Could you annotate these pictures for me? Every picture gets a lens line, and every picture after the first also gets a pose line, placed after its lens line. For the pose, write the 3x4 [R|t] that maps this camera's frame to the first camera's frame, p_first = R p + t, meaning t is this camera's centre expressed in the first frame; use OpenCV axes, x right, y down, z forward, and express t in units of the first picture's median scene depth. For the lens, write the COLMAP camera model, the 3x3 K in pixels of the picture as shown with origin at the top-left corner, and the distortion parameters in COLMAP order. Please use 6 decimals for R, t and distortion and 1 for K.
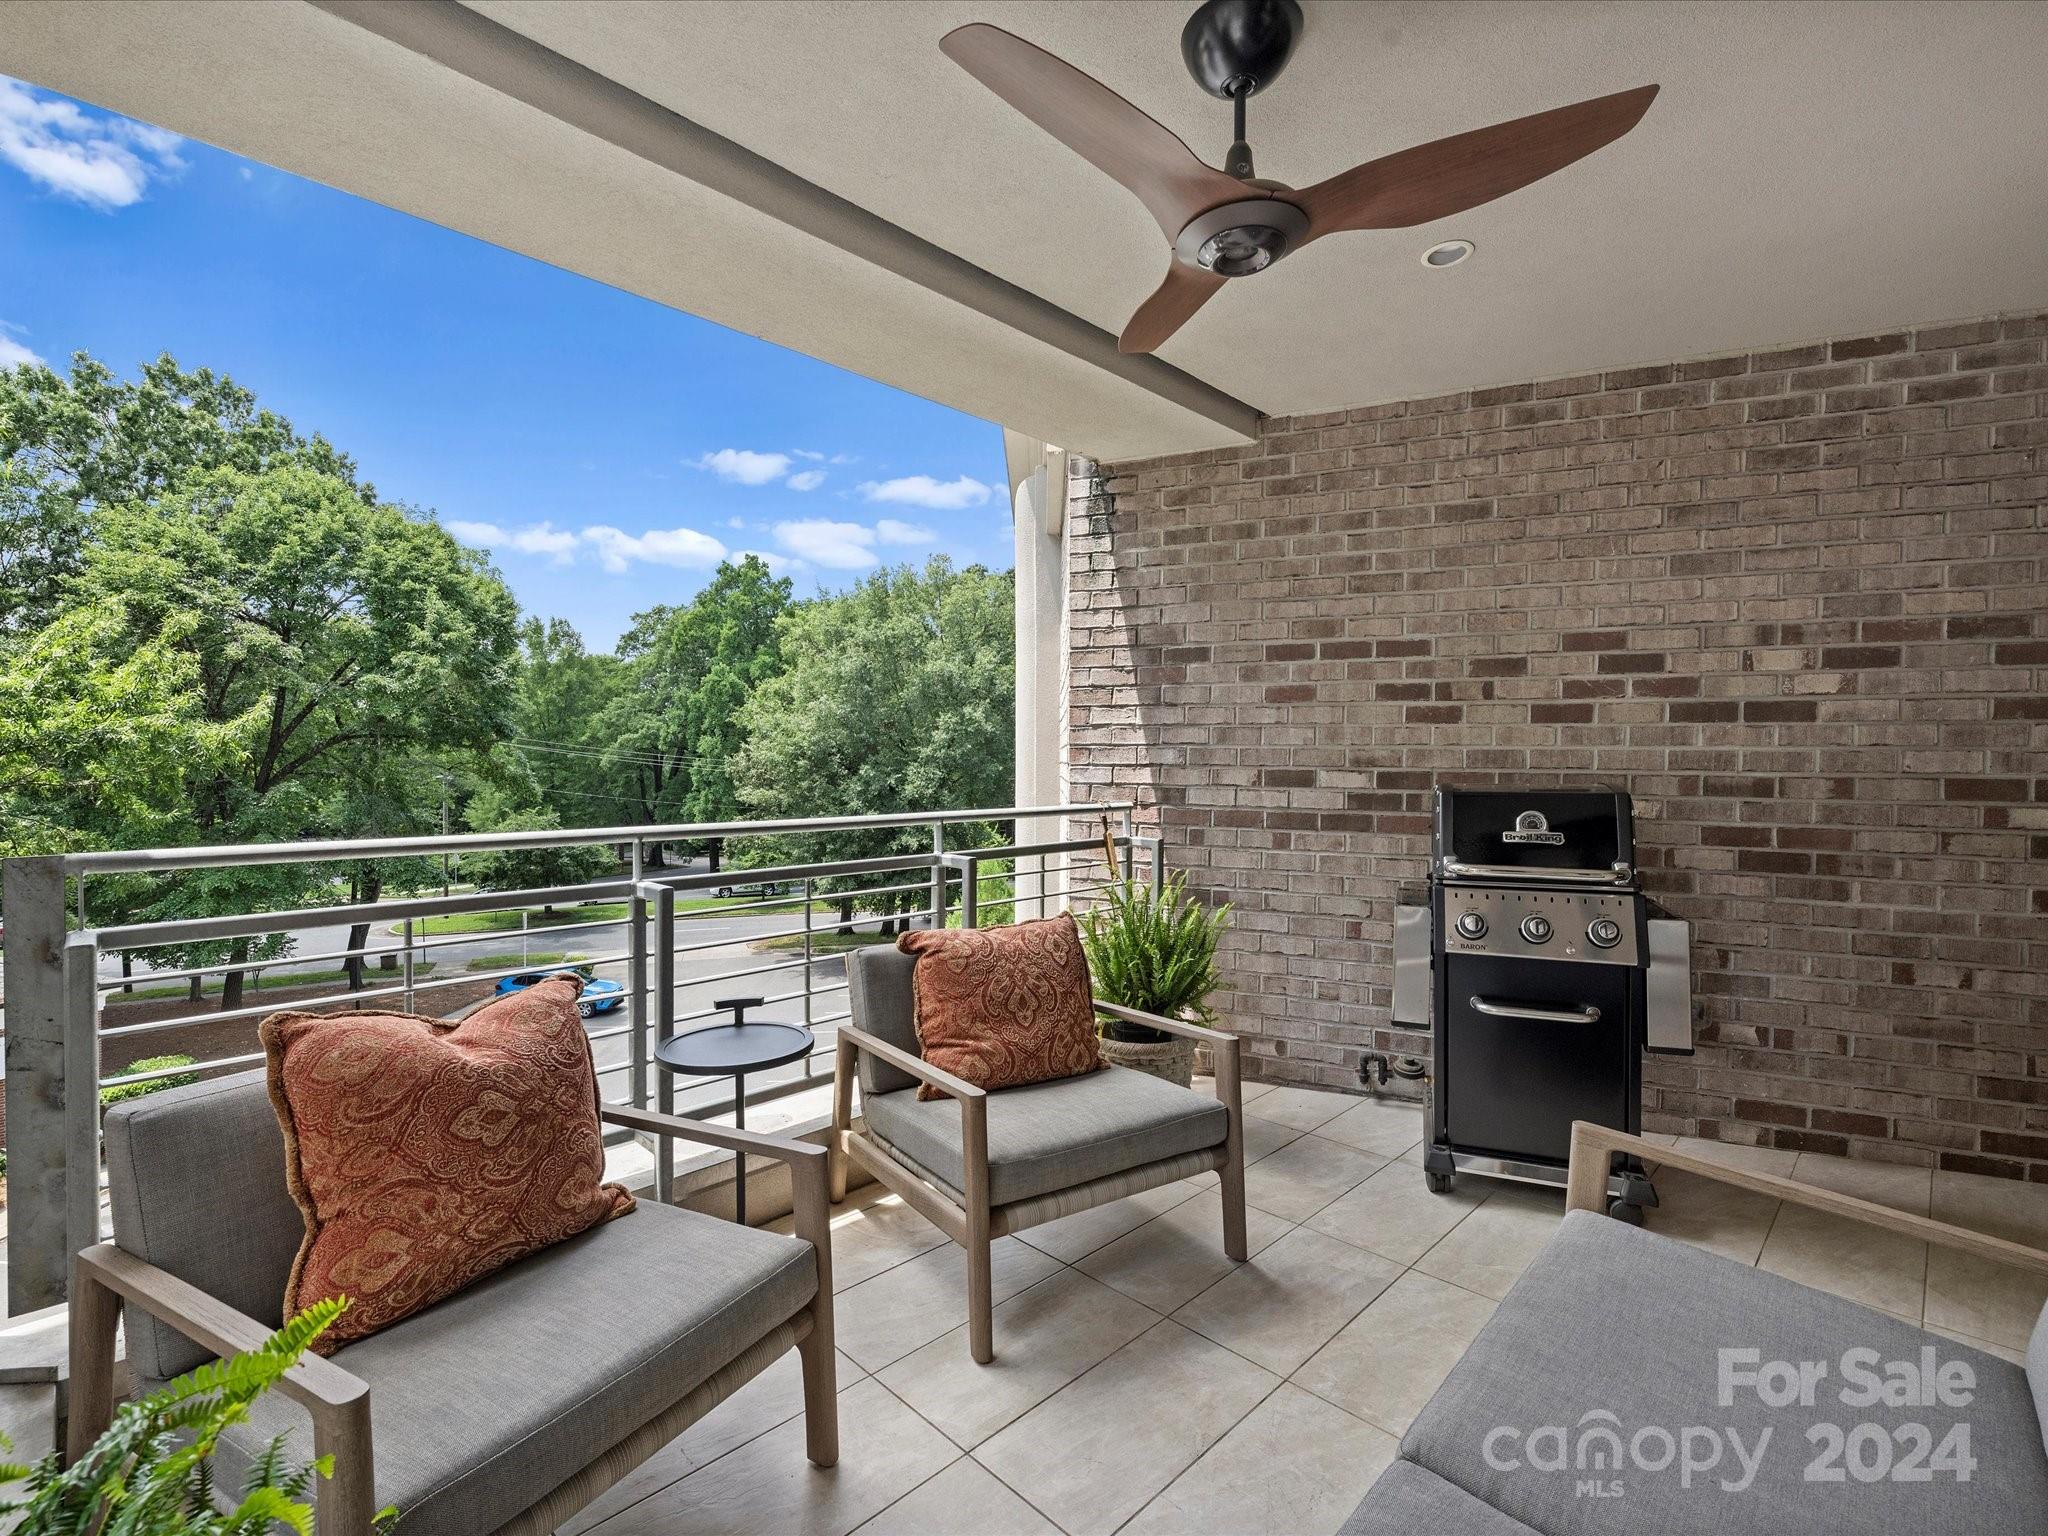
lens RADIAL K [[920.4, 0, 1063.1], [0, 920.4, 767.9], [0, 0, 1]] dist [-0.003022, -0.000278]
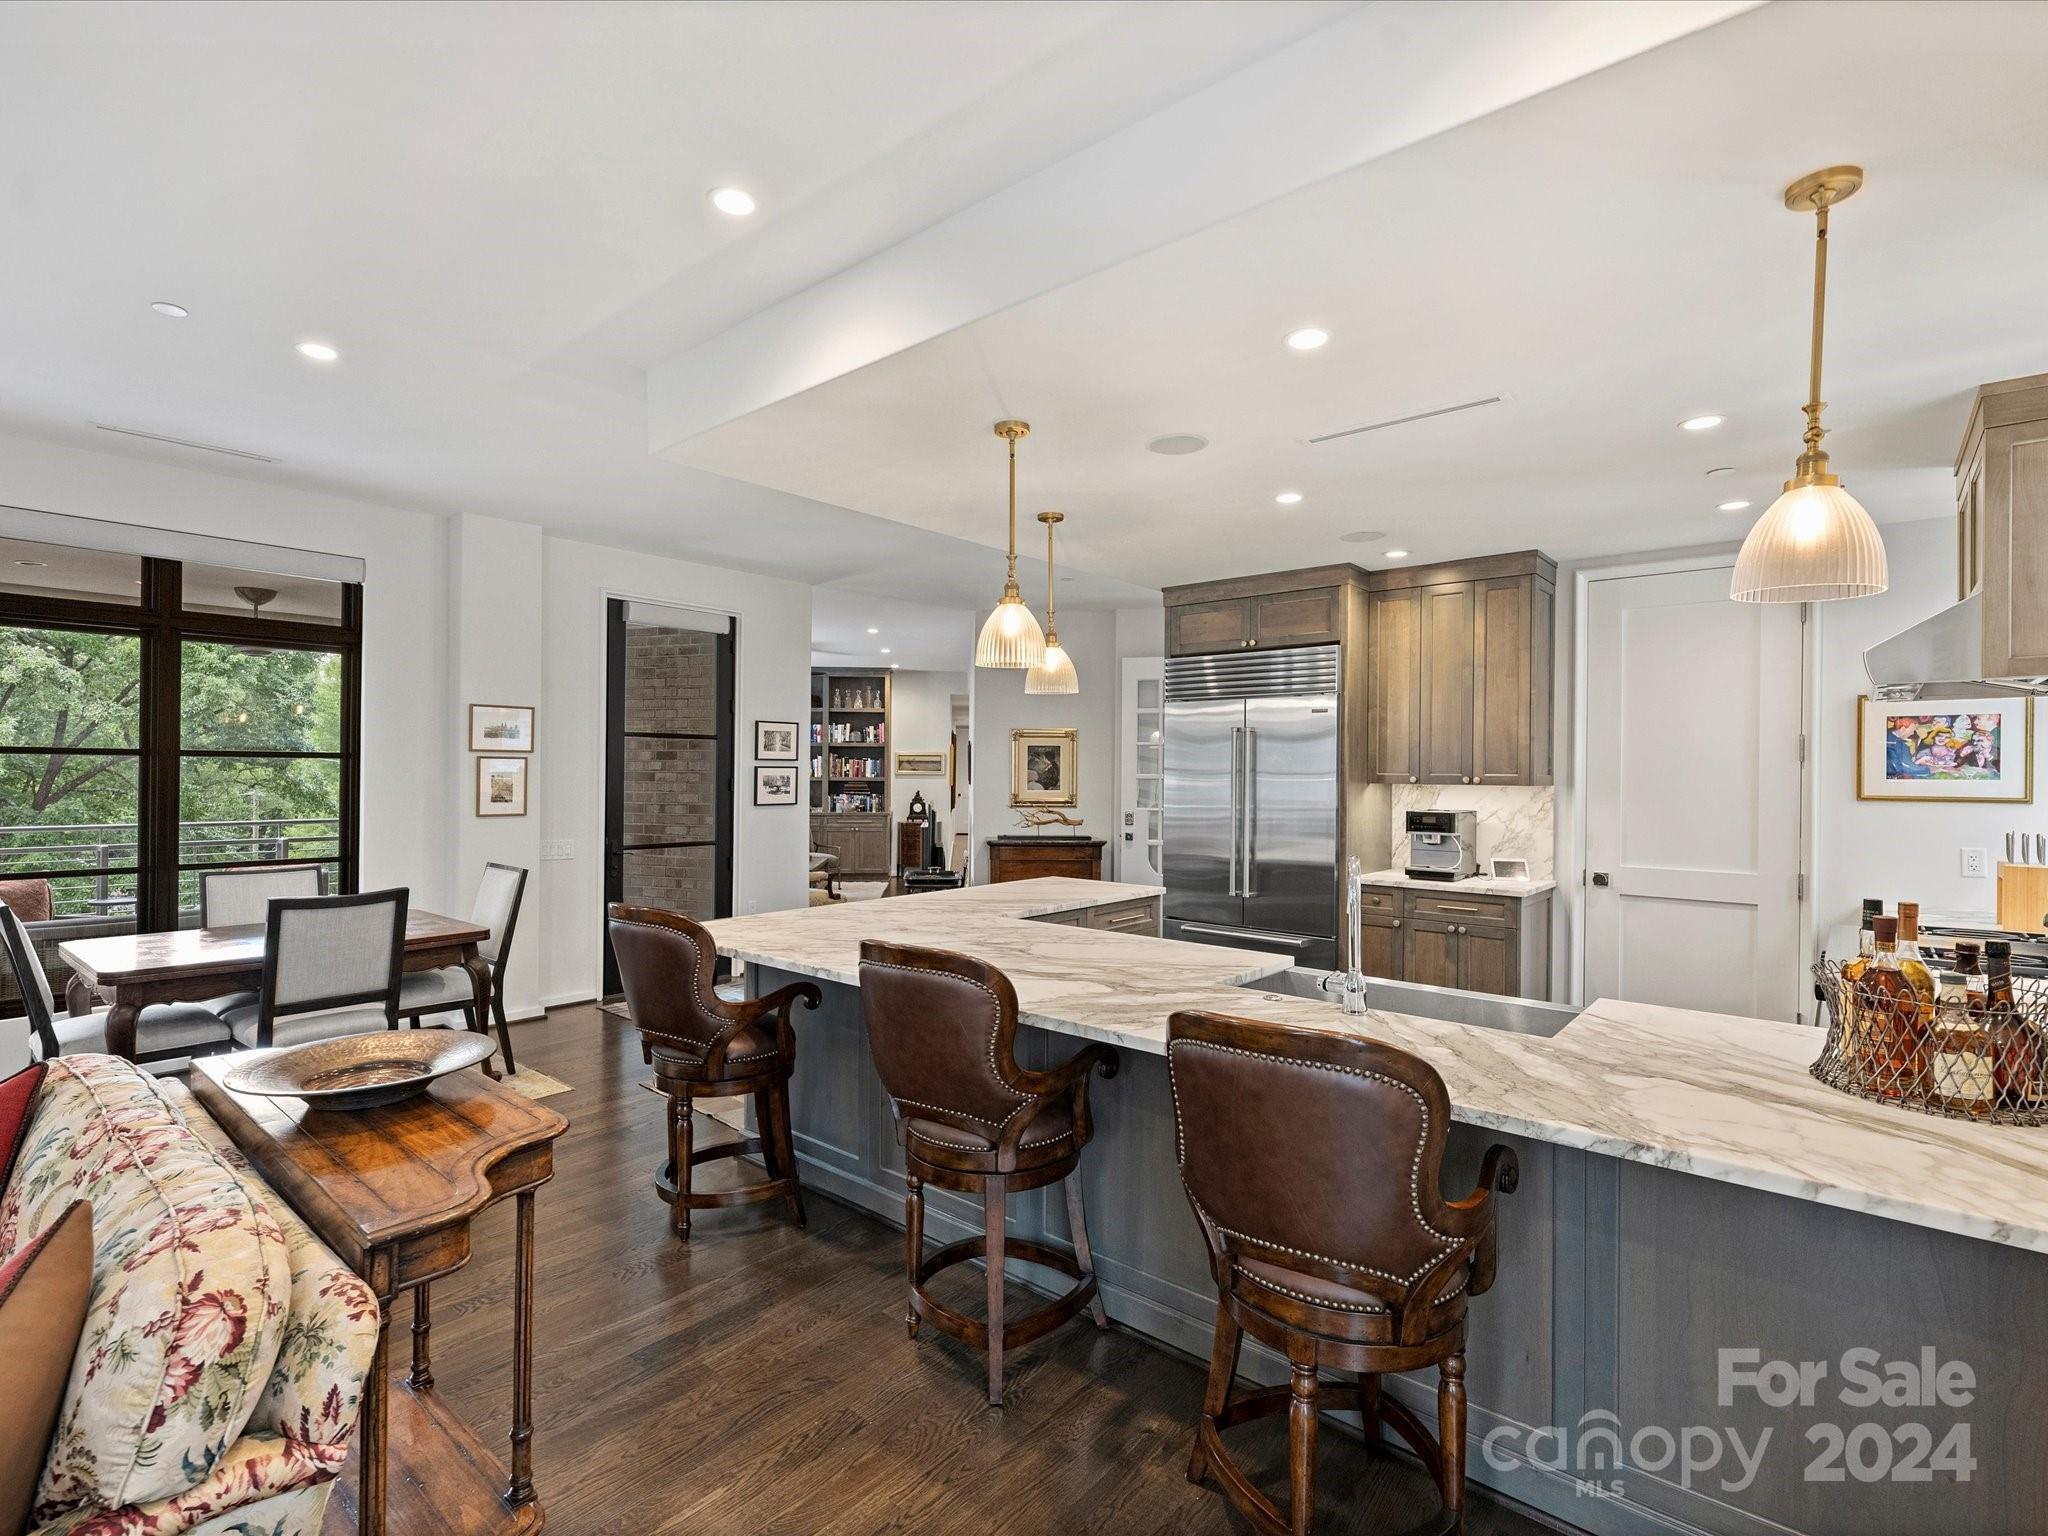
lens RADIAL K [[973.5, 0, 1021.8], [0, 973.5, 772.5], [0, 0, 1]] dist [0.002604, 0.000028]
pose [[0.998030, 0.003525, 0.062641, 1.266652], [-0.002724, 0.999914, -0.012861, -0.033658], [-0.062681, 0.012665, 0.997953, -1.275342]]
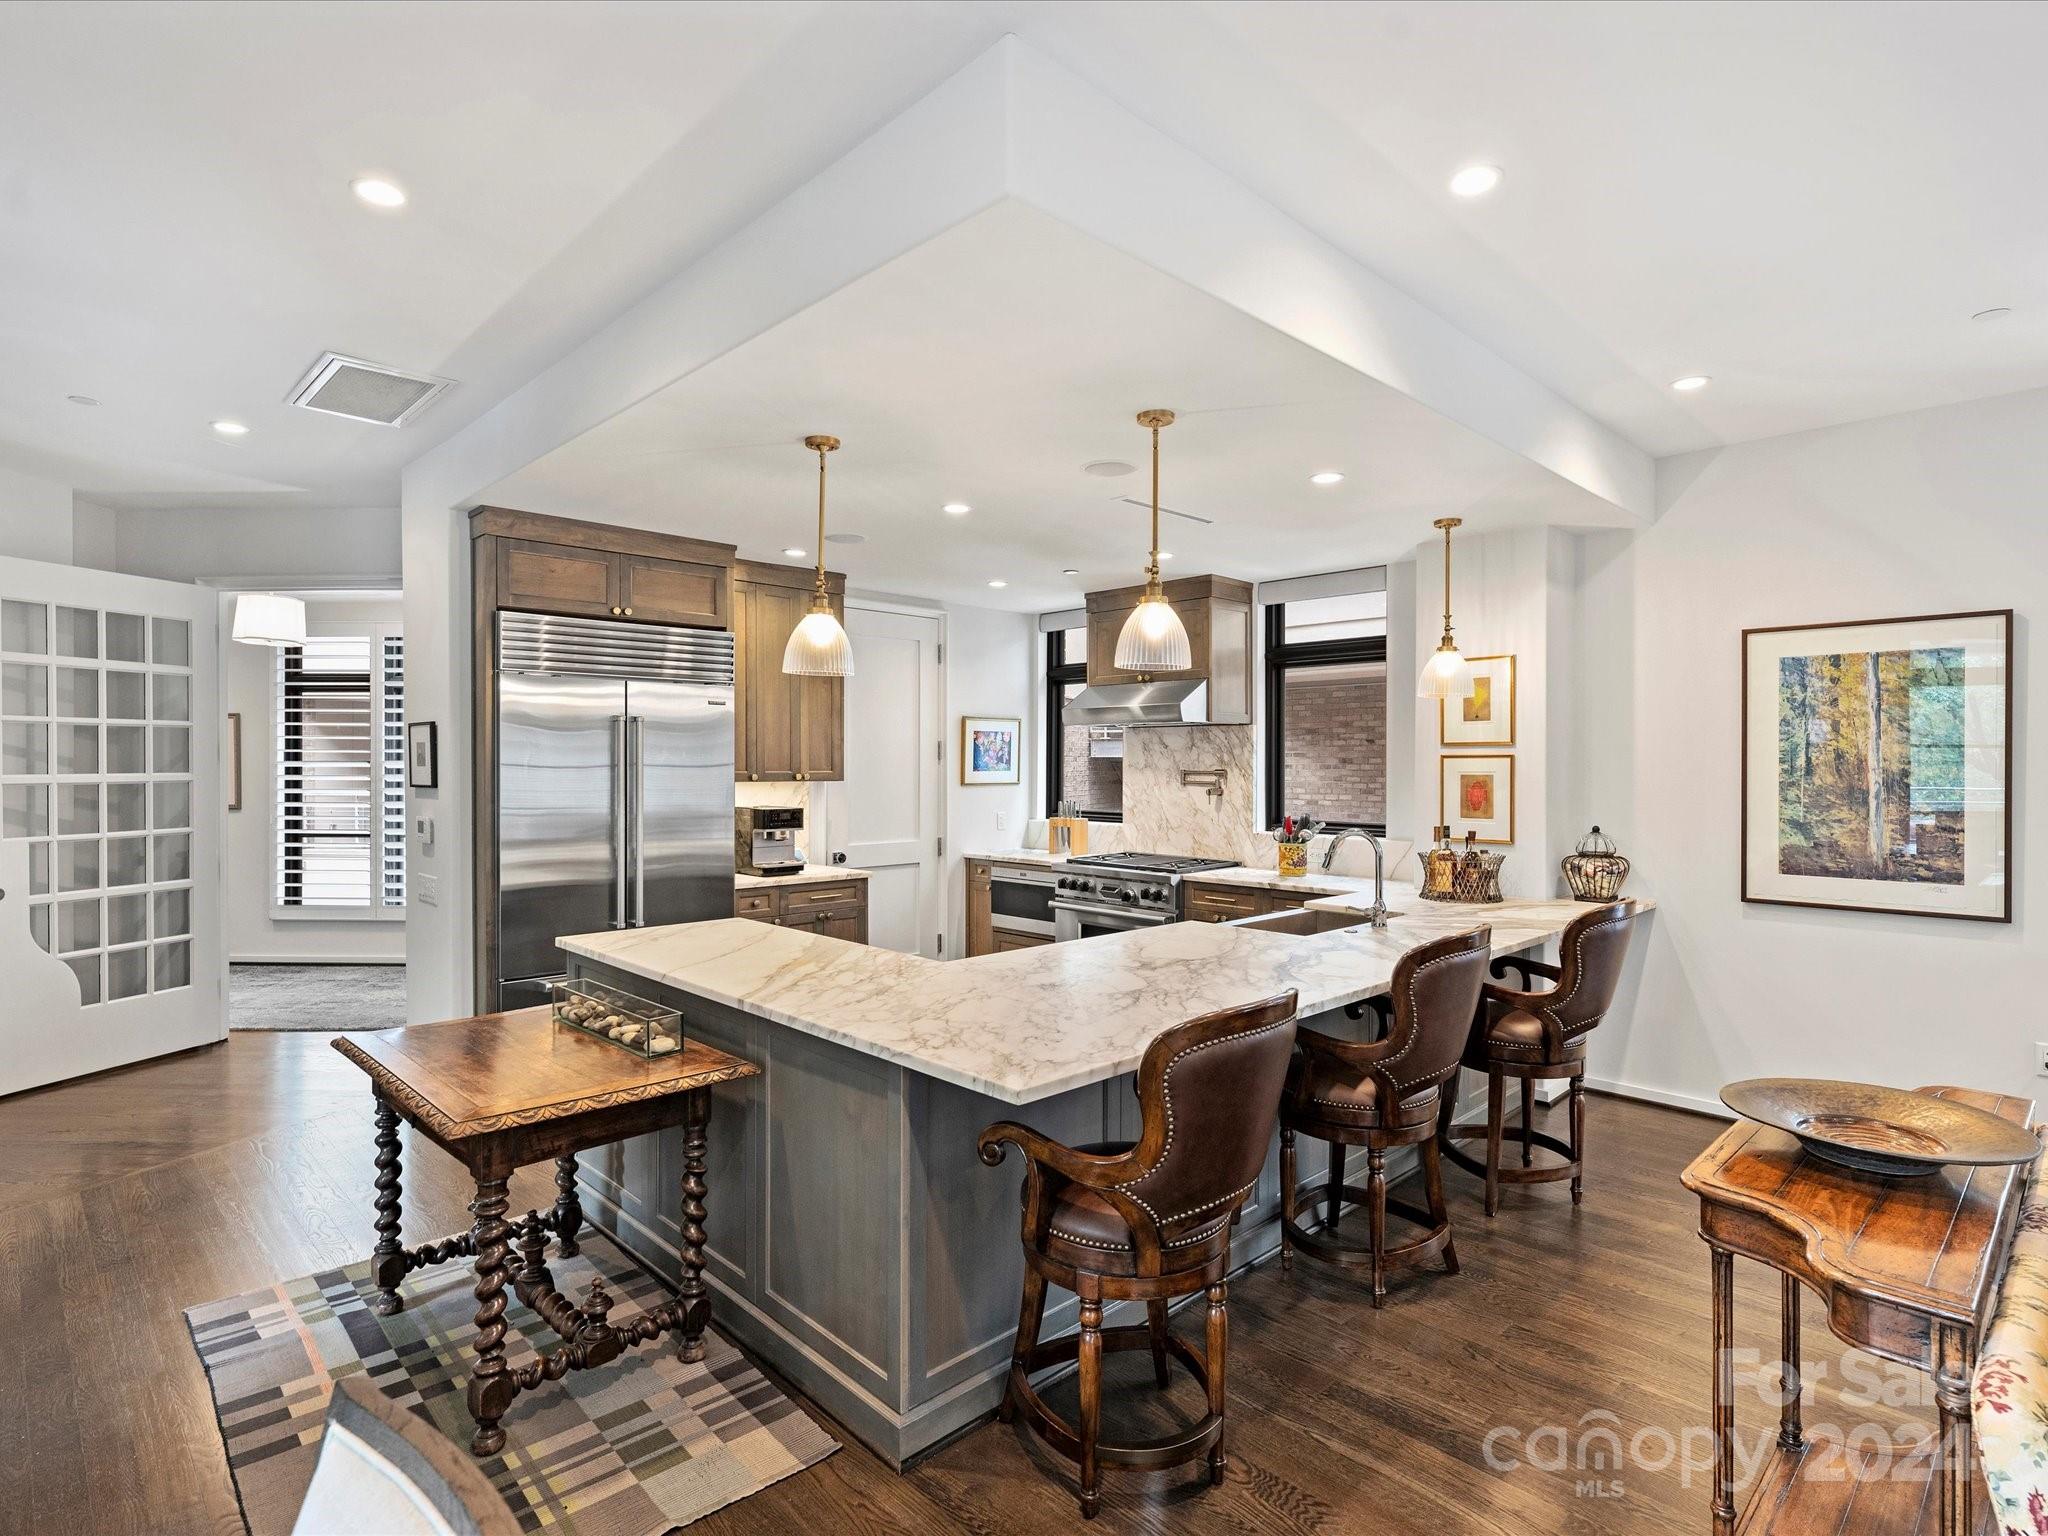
lens RADIAL K [[1059.7, 0, 1010.3], [0, 1059.7, 767.4], [0, 0, 1]] dist [0.000739, 0.002145]
pose [[0.030698, -0.007429, 0.999501, 0.435552], [0.012089, 0.999902, 0.007061, -0.062924], [-0.999456, 0.011866, 0.030785, -0.341900]]
